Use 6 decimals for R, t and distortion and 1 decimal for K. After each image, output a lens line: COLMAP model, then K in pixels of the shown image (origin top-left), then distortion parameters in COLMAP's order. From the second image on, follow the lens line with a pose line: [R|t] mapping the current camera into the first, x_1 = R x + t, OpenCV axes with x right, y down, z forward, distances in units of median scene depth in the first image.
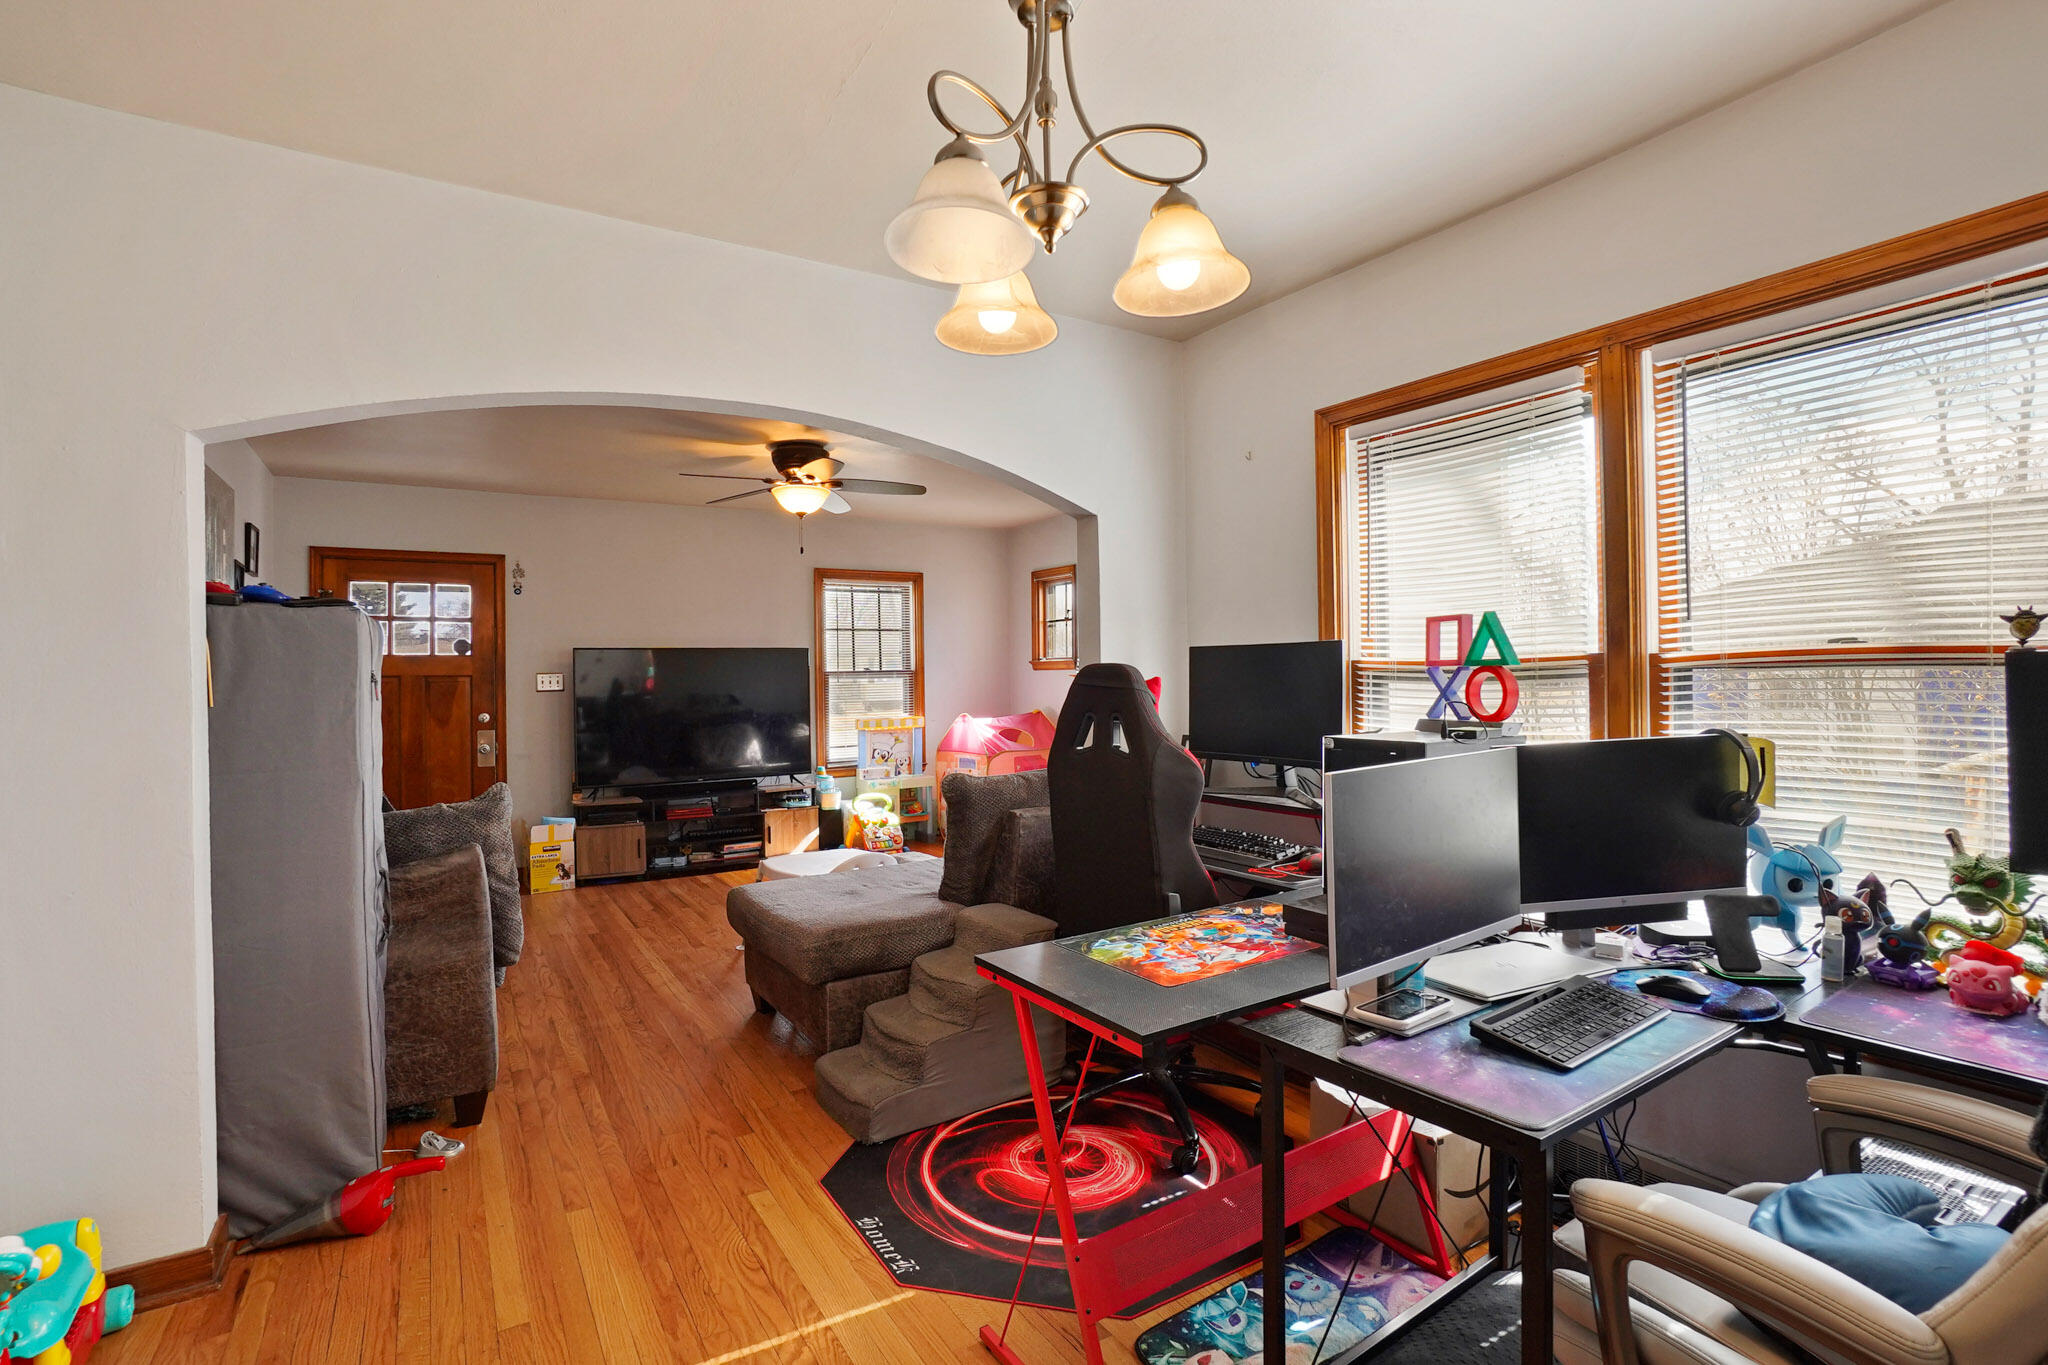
lens RADIAL K [[938.4, 0, 1024.0], [0, 938.4, 682.5], [0, 0, 1]] dist [-0.001091, -0.000047]
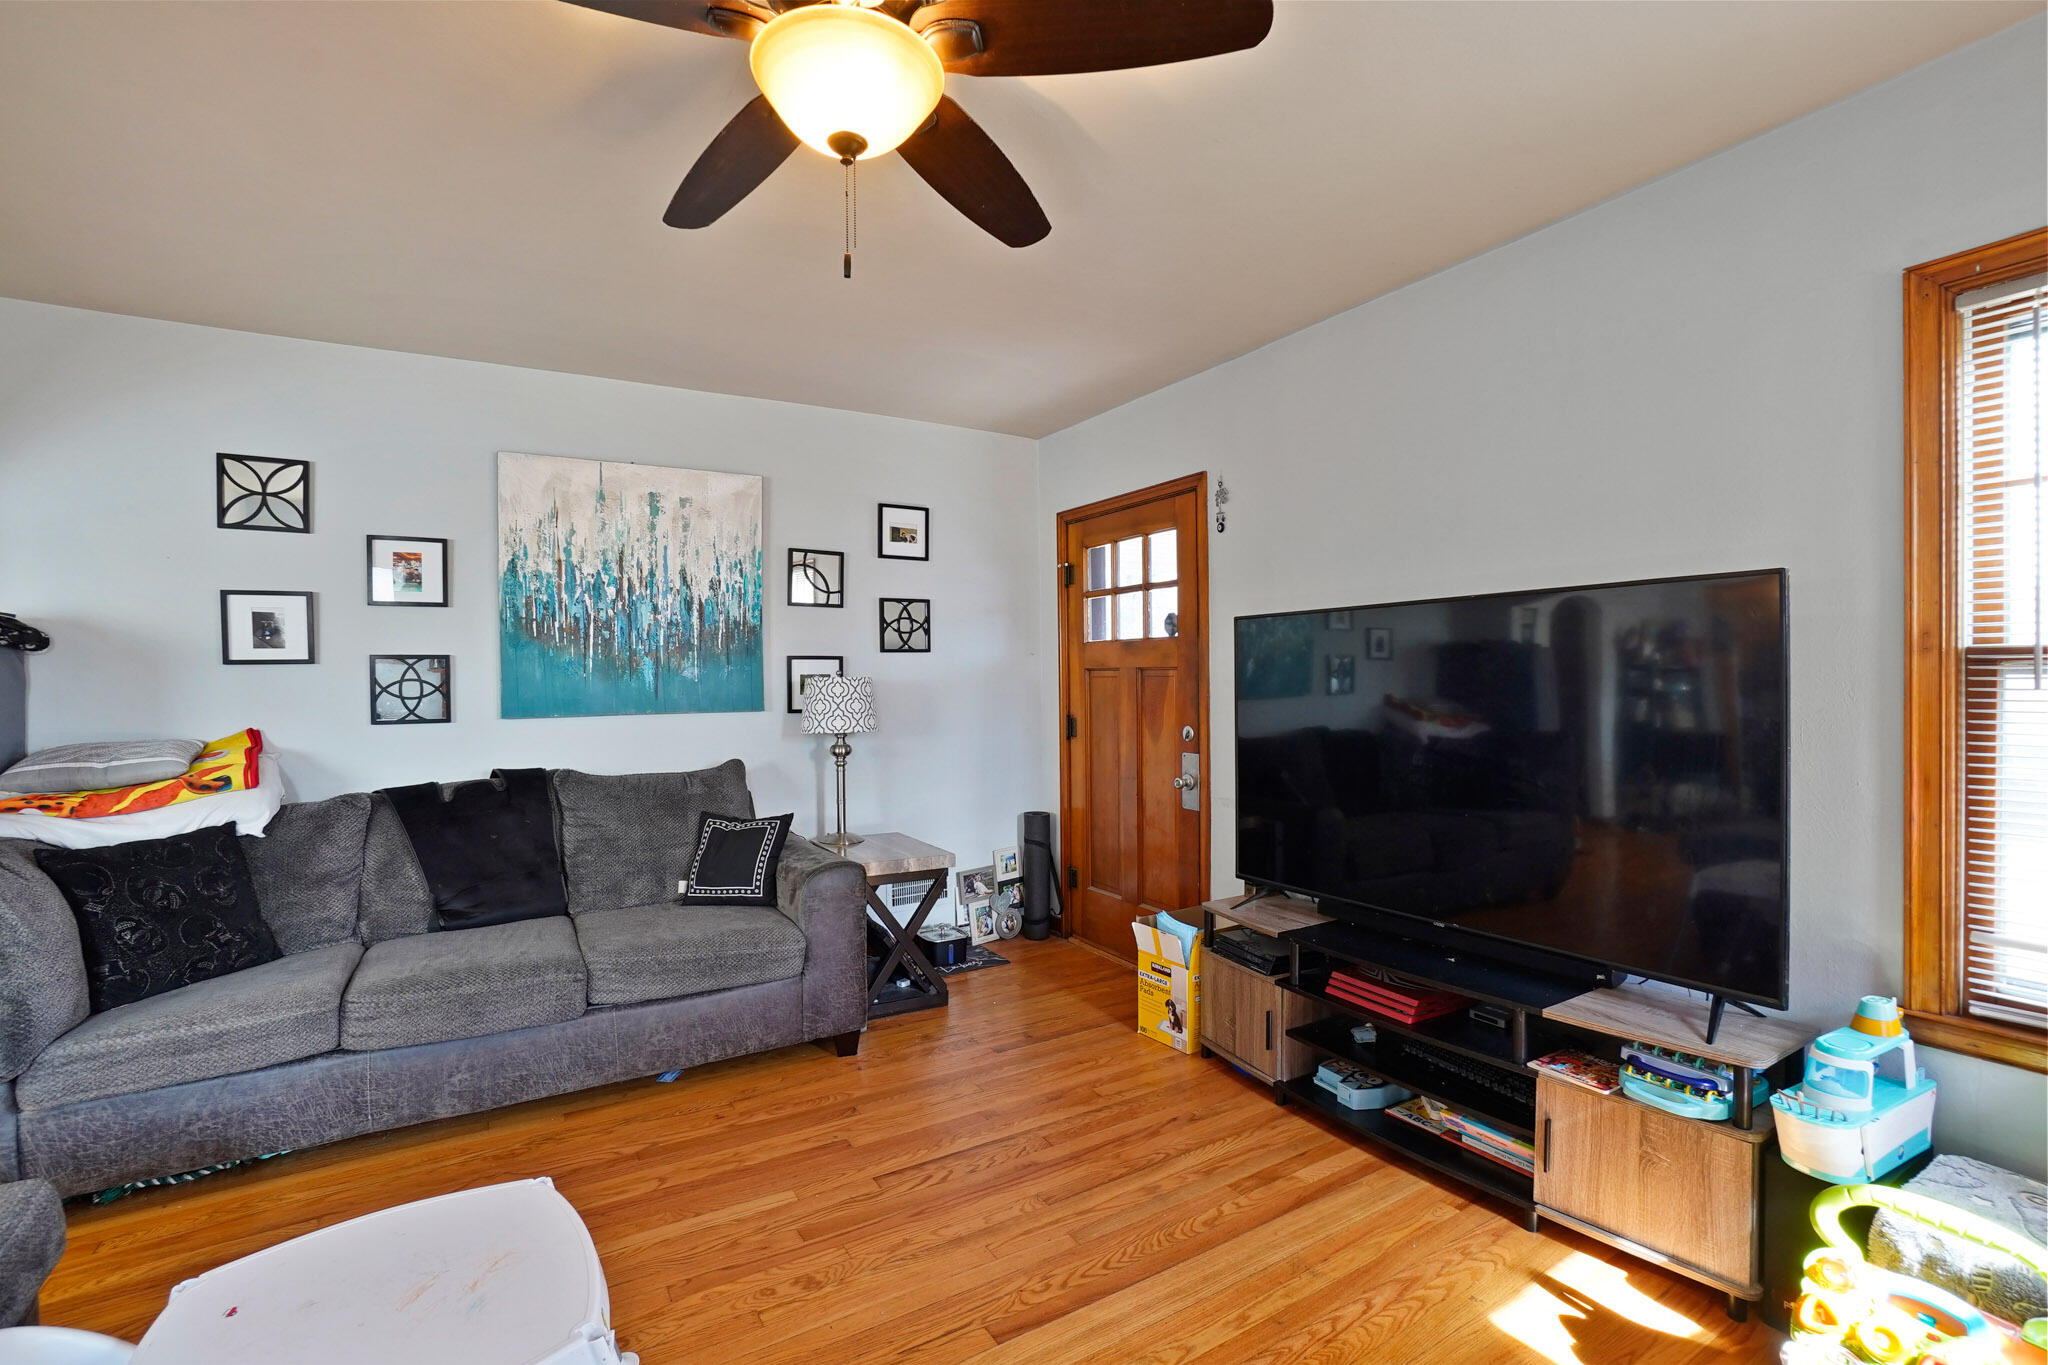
lens RADIAL K [[938.4, 0, 1024.0], [0, 938.4, 682.5], [0, 0, 1]] dist [-0.001091, -0.000047]
pose [[-0.014421, 0.013186, -0.999809, 0.068801], [0.000186, 0.999913, 0.013185, -0.005478], [0.999896, 0.000004, -0.014423, 0.911843]]
